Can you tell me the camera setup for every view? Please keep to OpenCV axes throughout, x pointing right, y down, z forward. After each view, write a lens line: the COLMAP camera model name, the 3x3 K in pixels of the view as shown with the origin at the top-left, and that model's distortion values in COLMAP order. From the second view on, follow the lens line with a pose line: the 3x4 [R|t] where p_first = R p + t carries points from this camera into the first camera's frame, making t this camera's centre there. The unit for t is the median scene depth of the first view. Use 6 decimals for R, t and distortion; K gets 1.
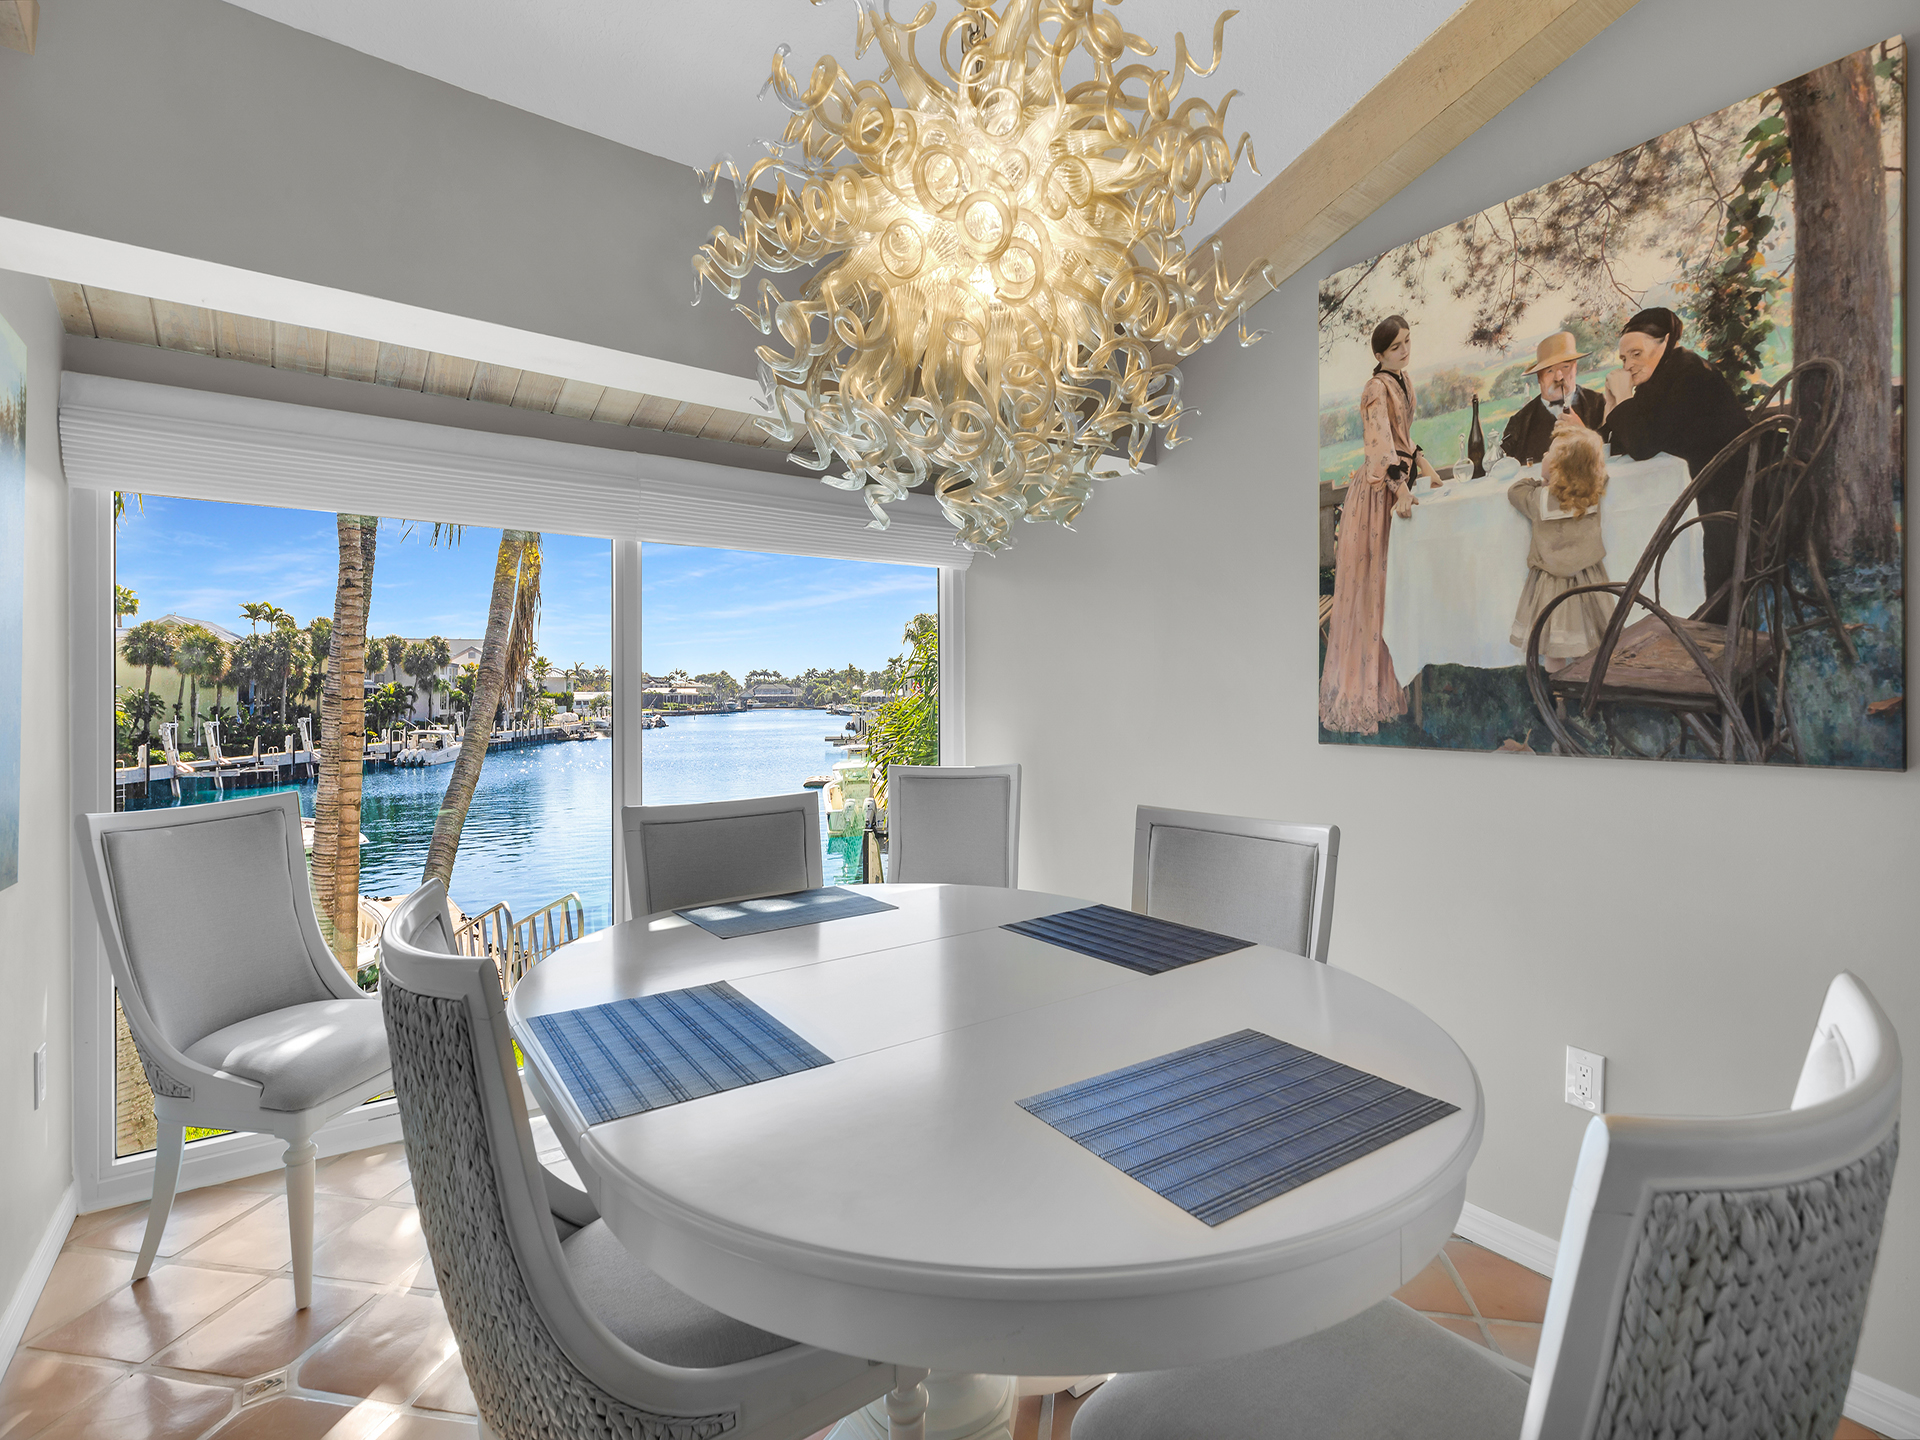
lens RADIAL K [[917.3, 0, 958.0], [0, 917.3, 704.6], [0, 0, 1]] dist [-0.003248, -0.000049]
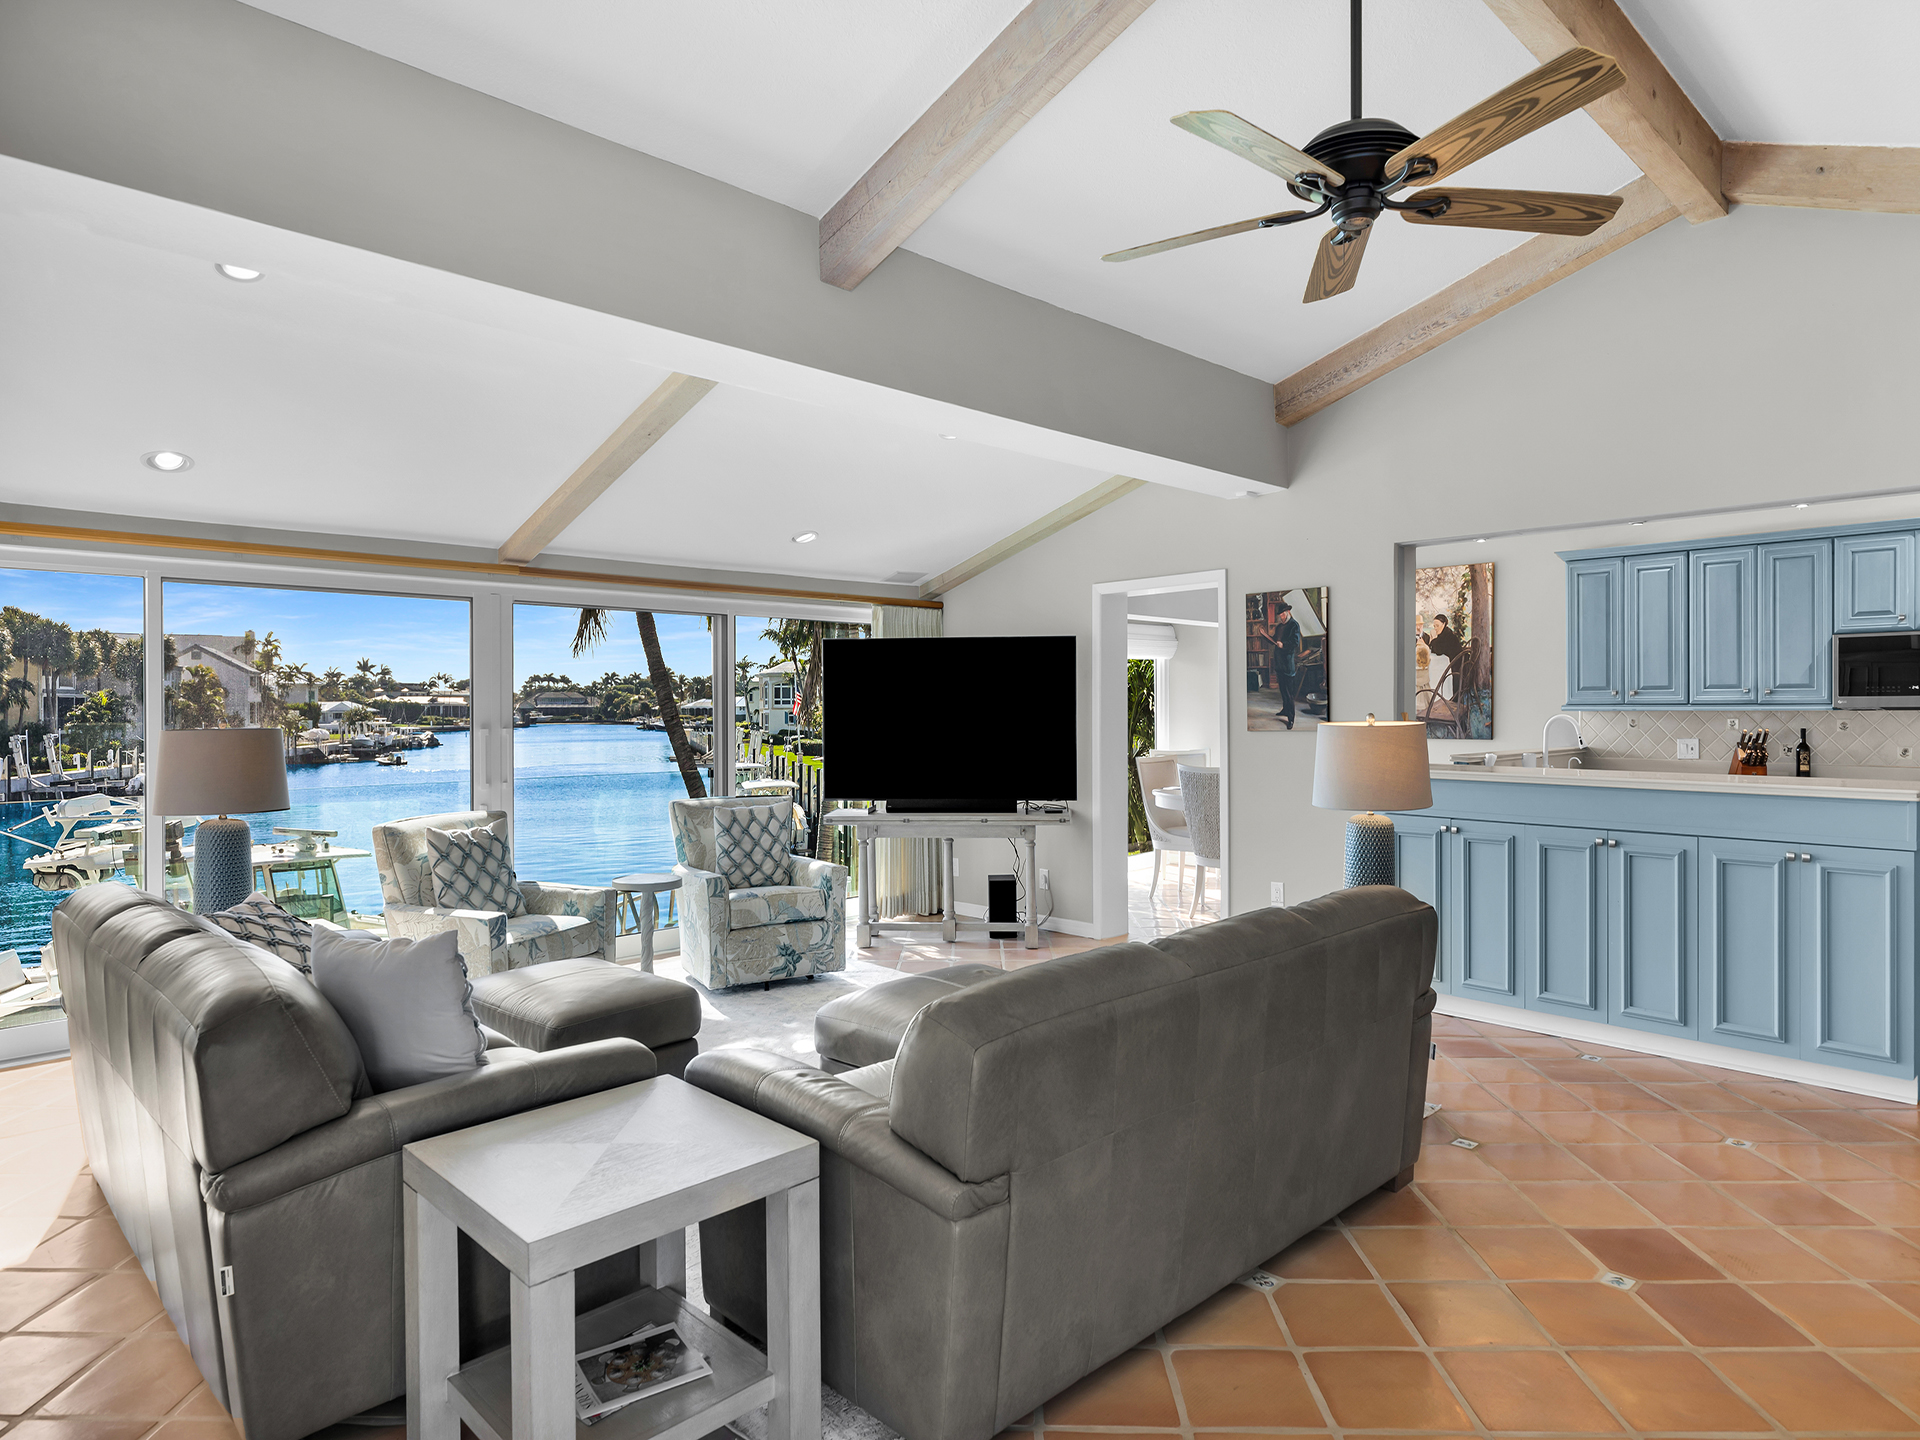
lens RADIAL K [[1134.2, 0, 956.8], [0, 1134.2, 728.9], [0, 0, 1]] dist [0.003947, 0.000844]
pose [[0.989257, -0.001942, 0.146171, -1.568032], [0.000508, 0.999951, 0.009849, -0.021364], [-0.146183, -0.009669, 0.989210, -2.766586]]
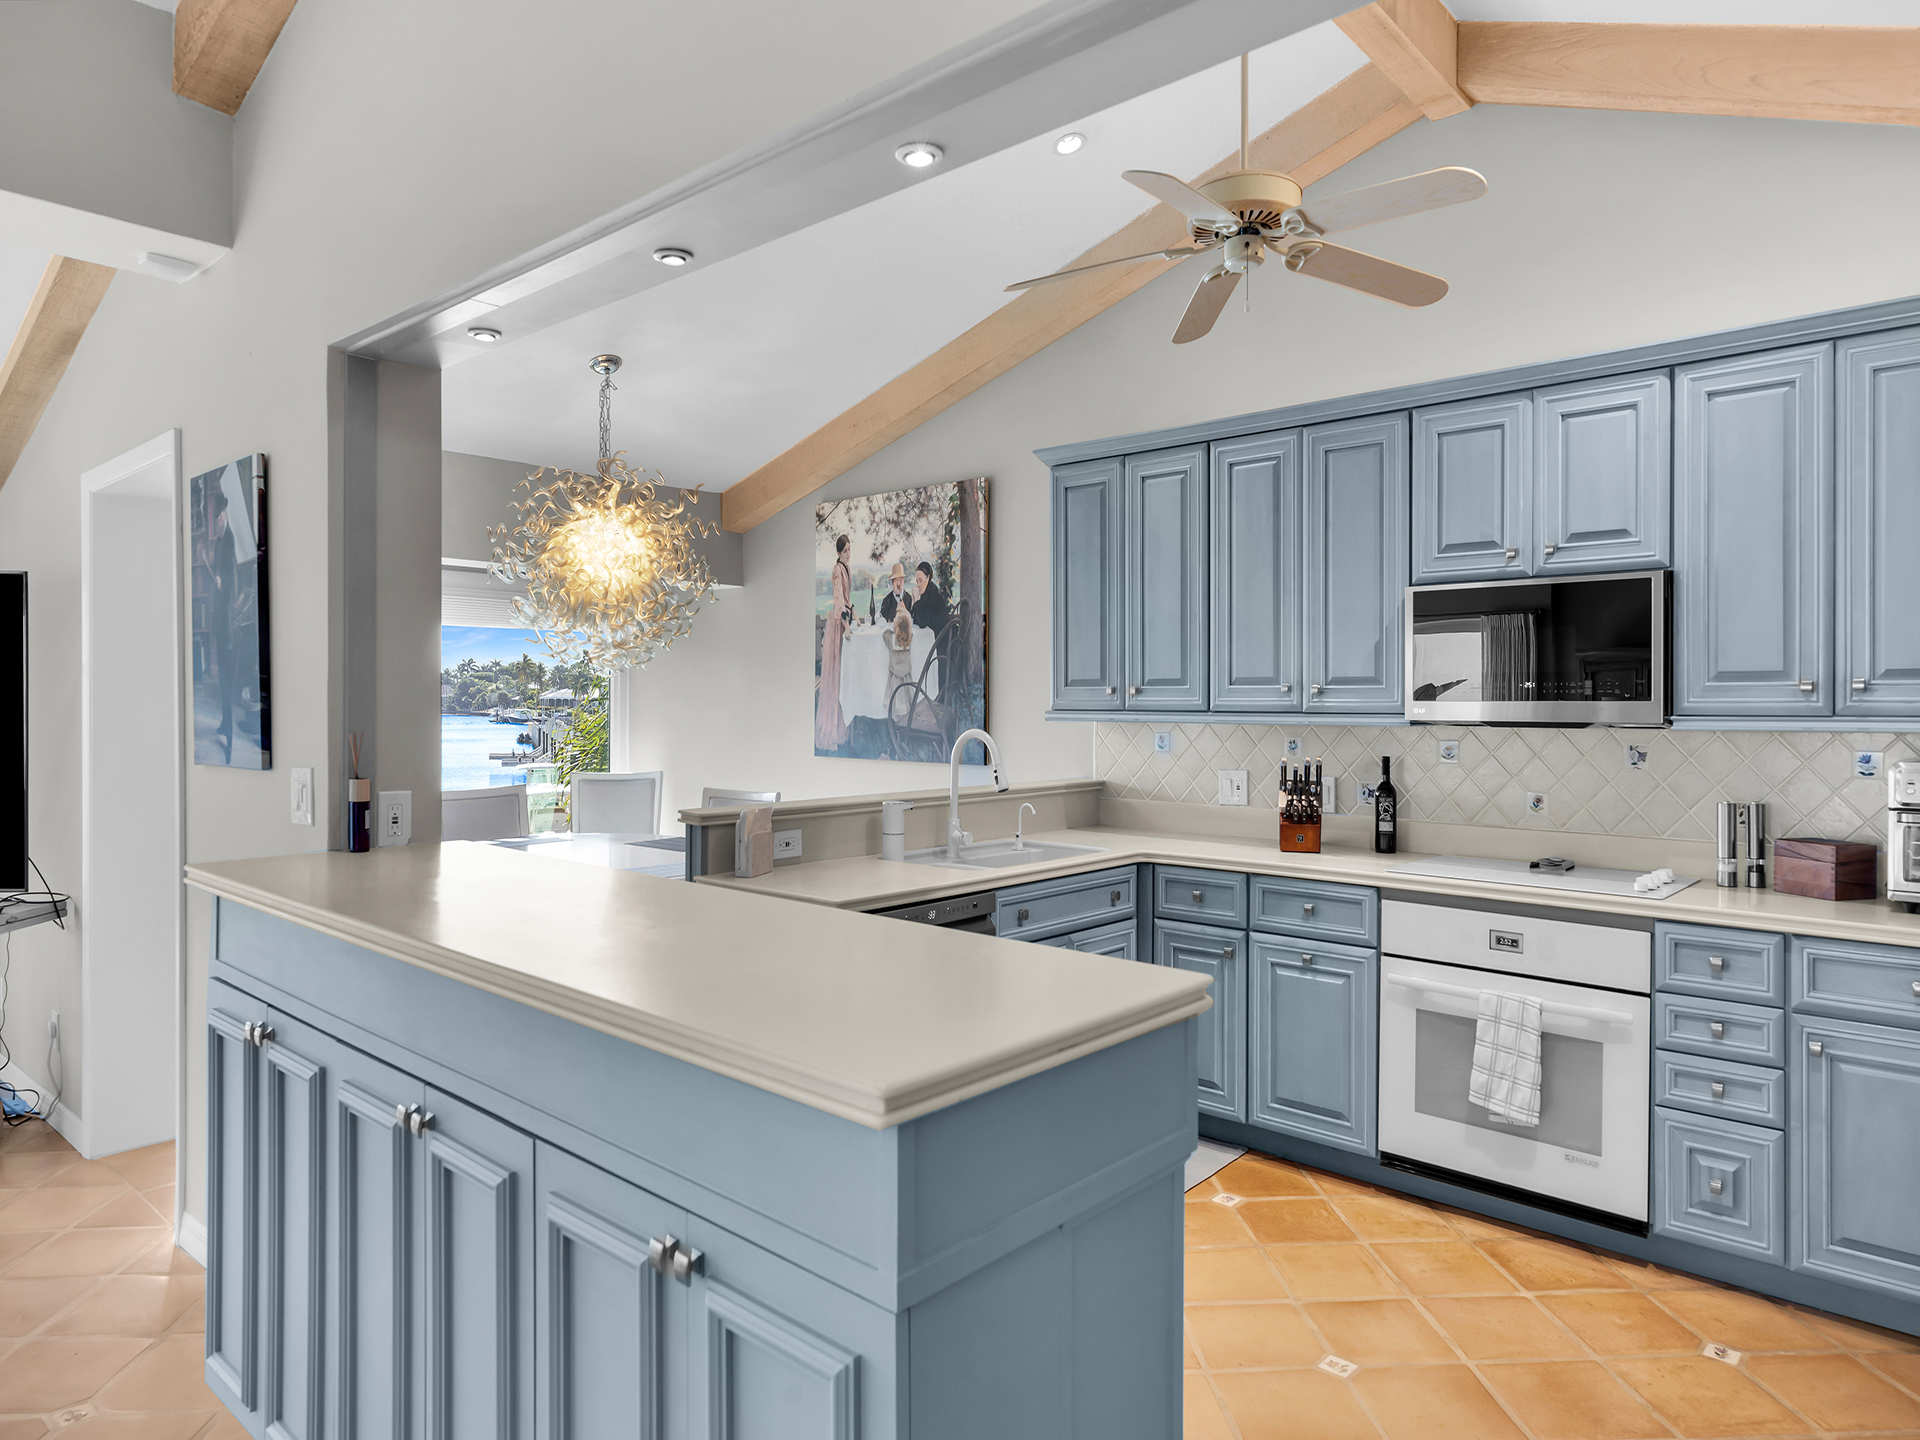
lens RADIAL K [[1205.5, 0, 956.9], [0, 1205.5, 712.8], [0, 0, 1]] dist [0.007508, 0.000220]
pose [[0.974190, 0.005353, 0.225666, 0.145858], [-0.005733, 0.999983, 0.001029, -0.056608], [-0.225657, -0.002296, 0.974204, -1.668436]]
